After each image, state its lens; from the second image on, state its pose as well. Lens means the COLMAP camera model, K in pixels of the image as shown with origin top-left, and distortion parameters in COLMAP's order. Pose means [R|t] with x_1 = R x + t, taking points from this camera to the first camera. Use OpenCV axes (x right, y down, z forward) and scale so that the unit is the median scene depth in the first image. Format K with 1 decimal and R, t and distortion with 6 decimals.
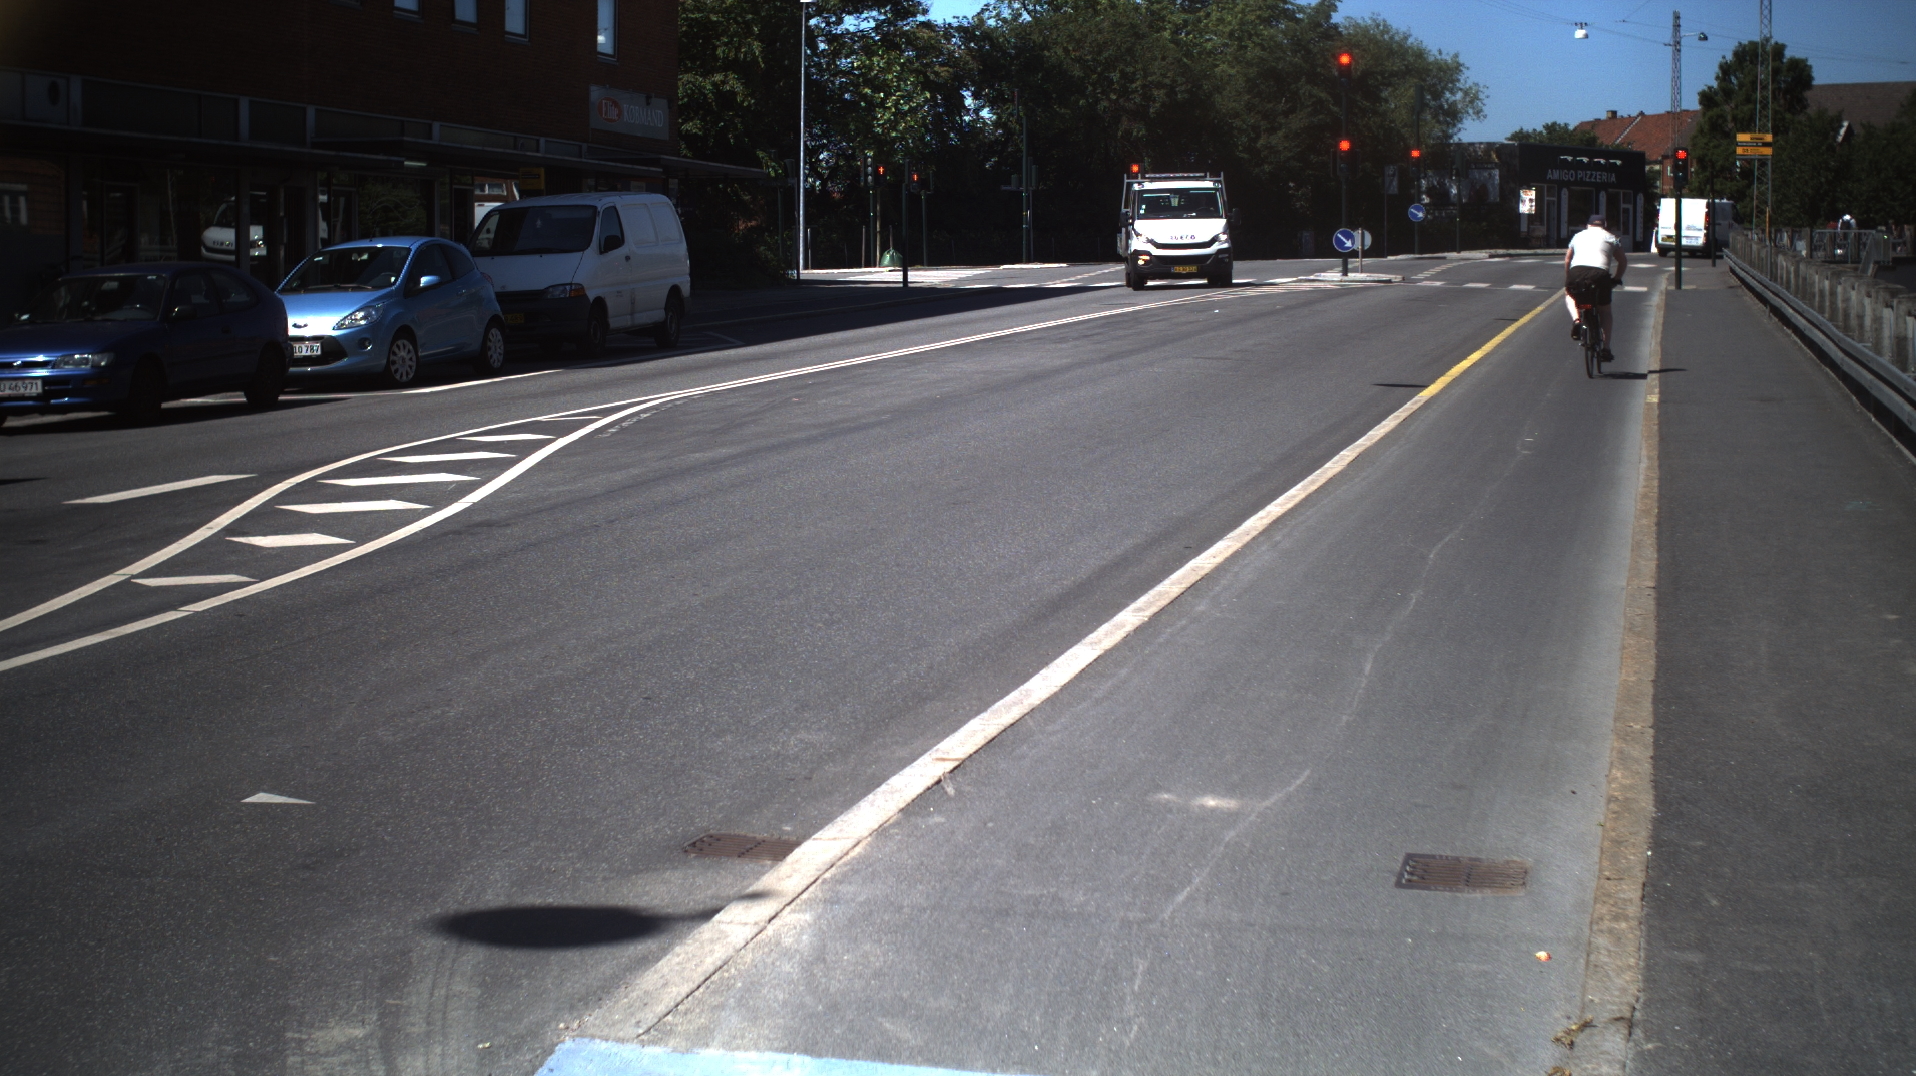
lens RADIAL K [[3376.3, 0, 956.0], [0, 3376.3, 535.5], [0, 0, 1]] dist [-0.267875, 0.000000]
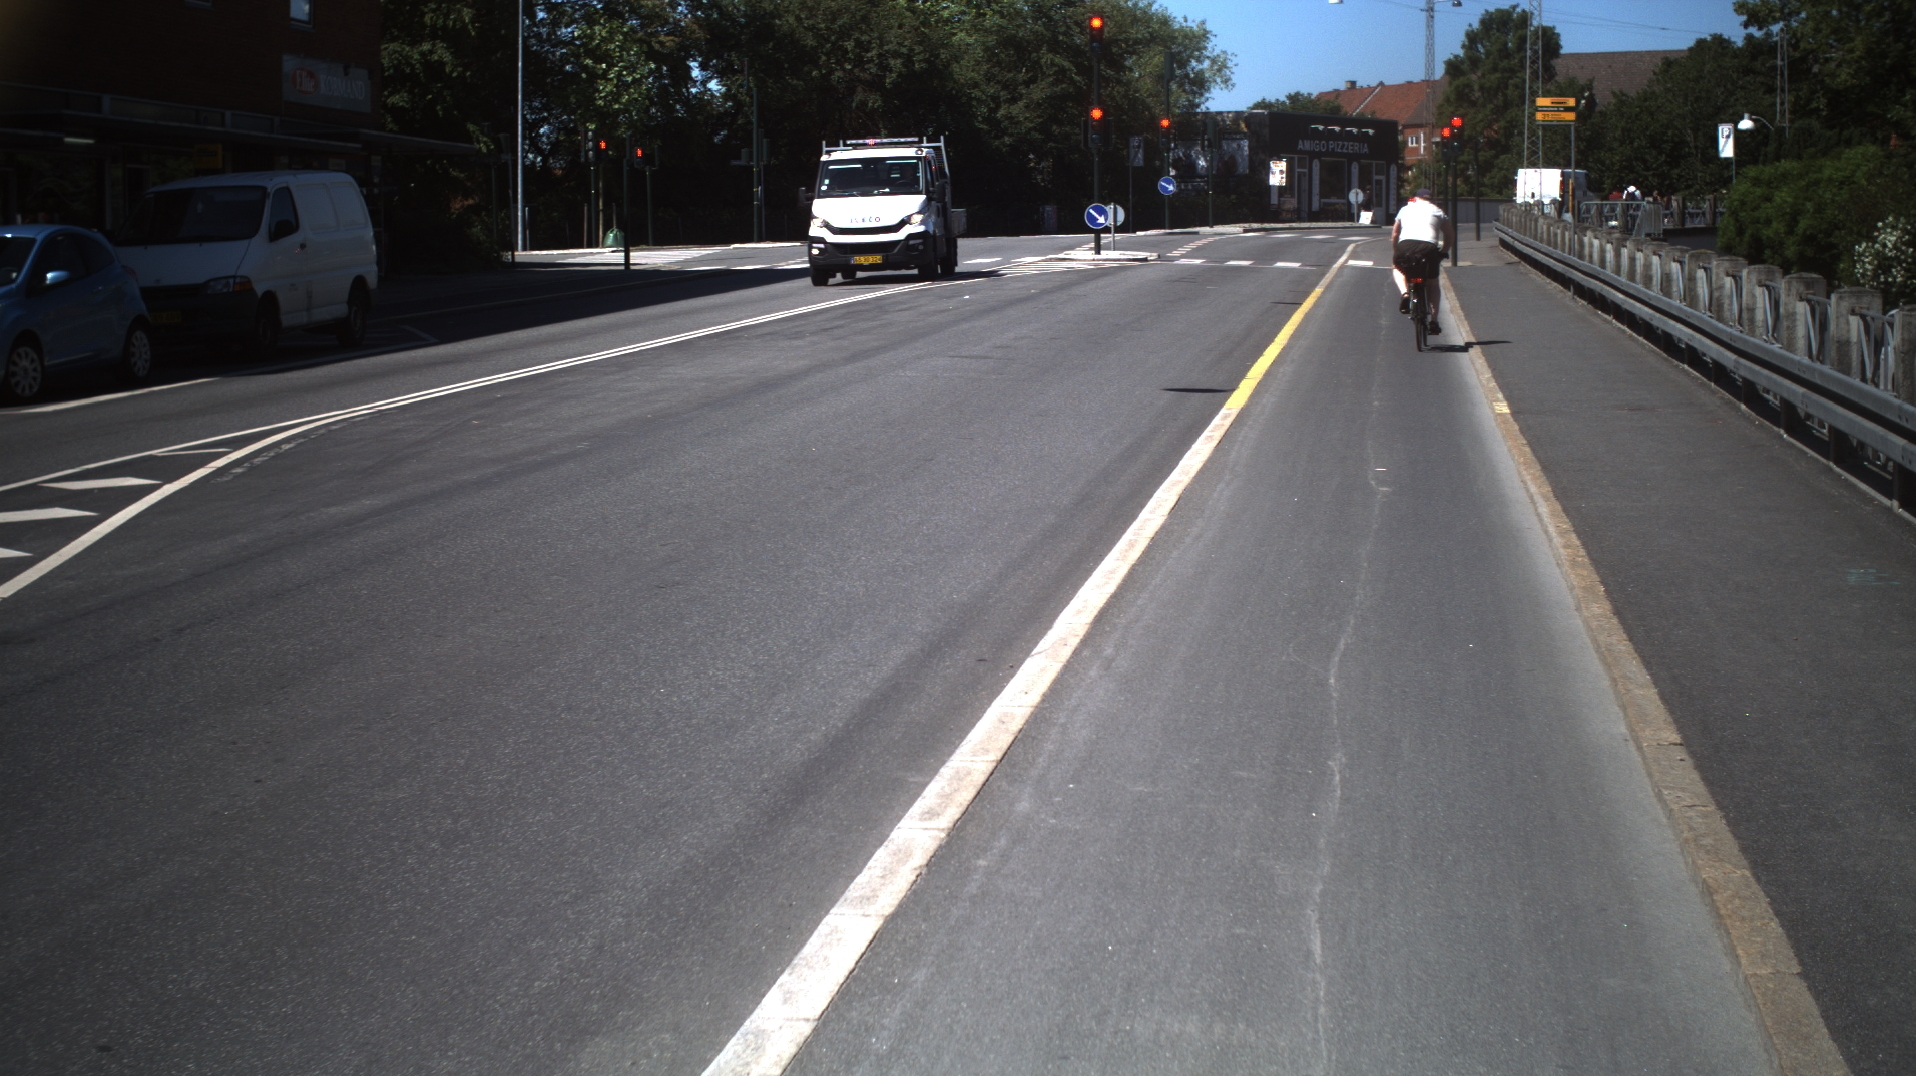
lens RADIAL K [[3376.3, 0, 941.1], [0, 3376.3, 536.7], [0, 0, 1]] dist [-0.267875, 0.000000]
pose [[0.997190, -0.010893, 0.074124, 0.003228], [0.010309, 0.999913, 0.008261, -0.012768], [-0.074207, -0.007473, 0.997215, 0.125725]]
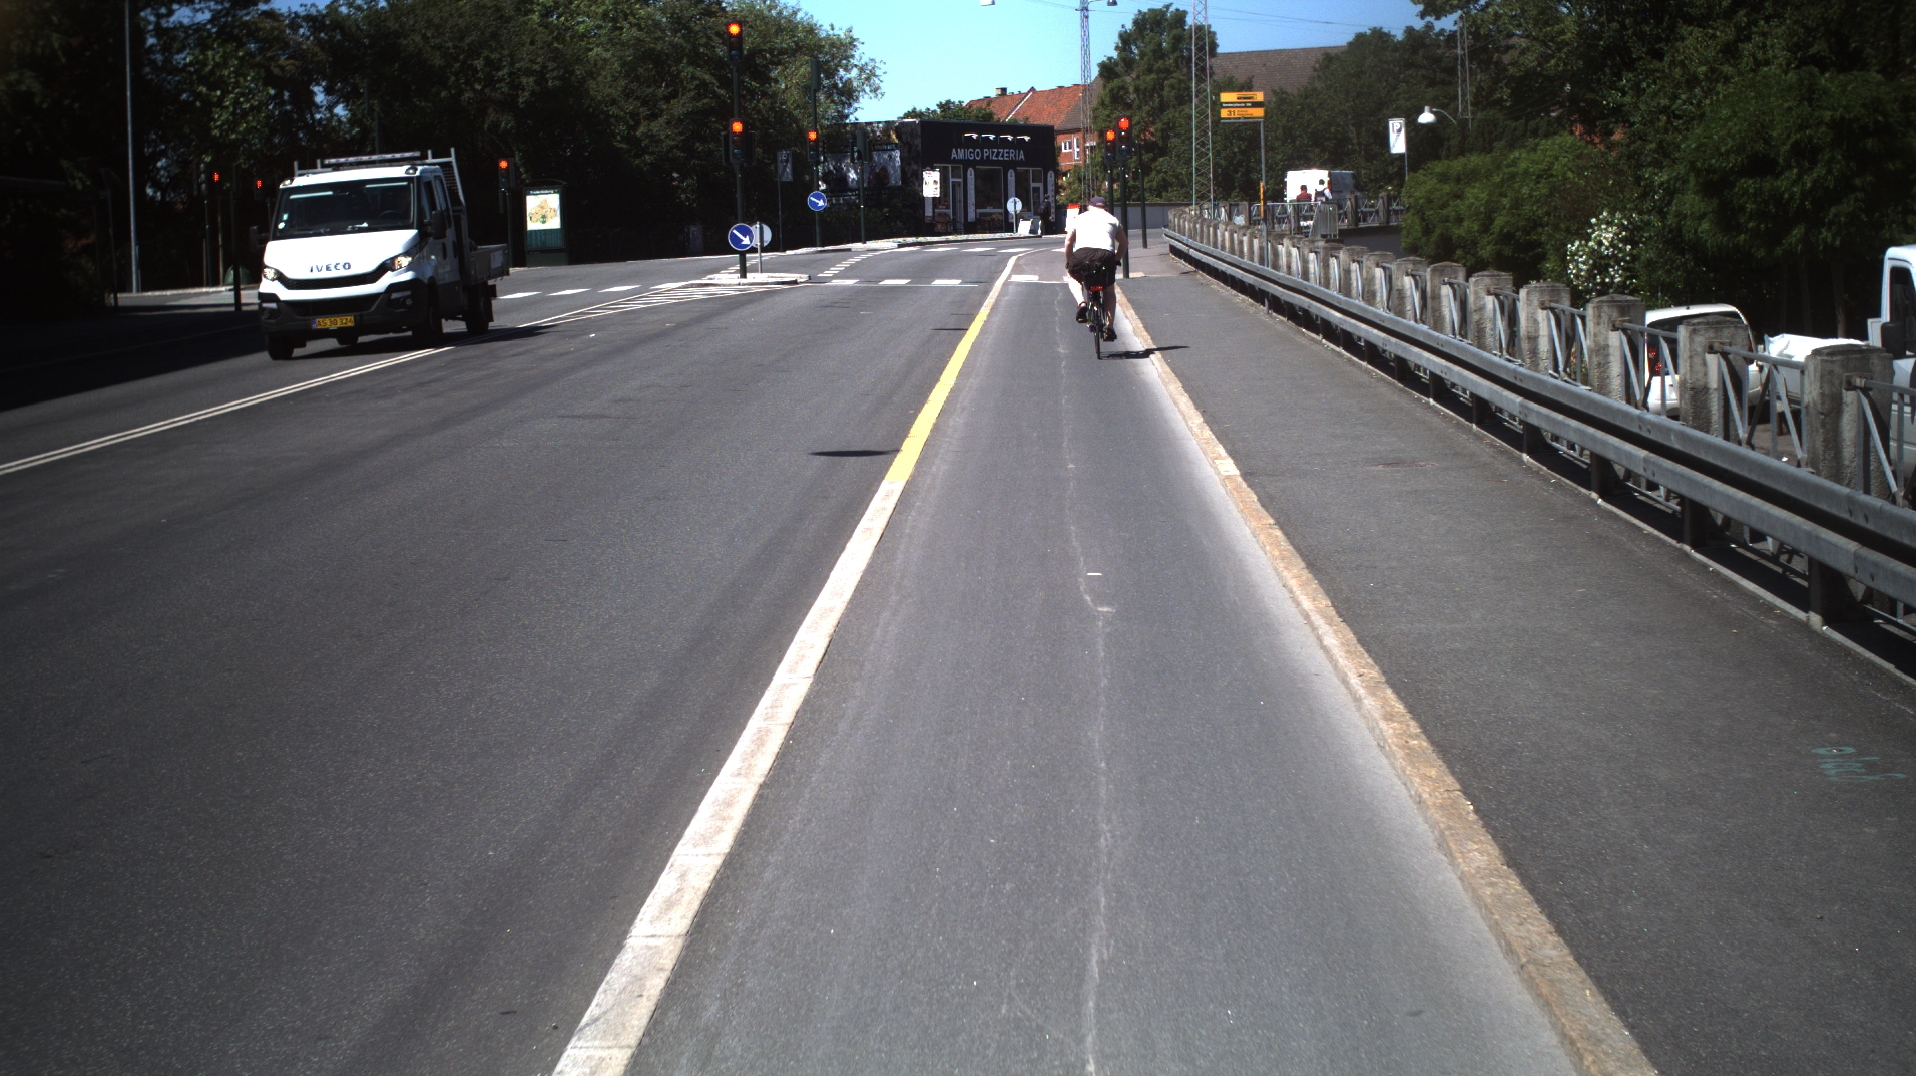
lens RADIAL K [[3376.3, 0, 970.4], [0, 3376.3, 539.4], [0, 0, 1]] dist [-0.267875, 0.000000]
pose [[0.982309, -0.046538, 0.181392, 0.023094], [0.045891, 0.998916, 0.007764, -0.025918], [-0.181556, 0.000697, 0.983380, 0.249281]]
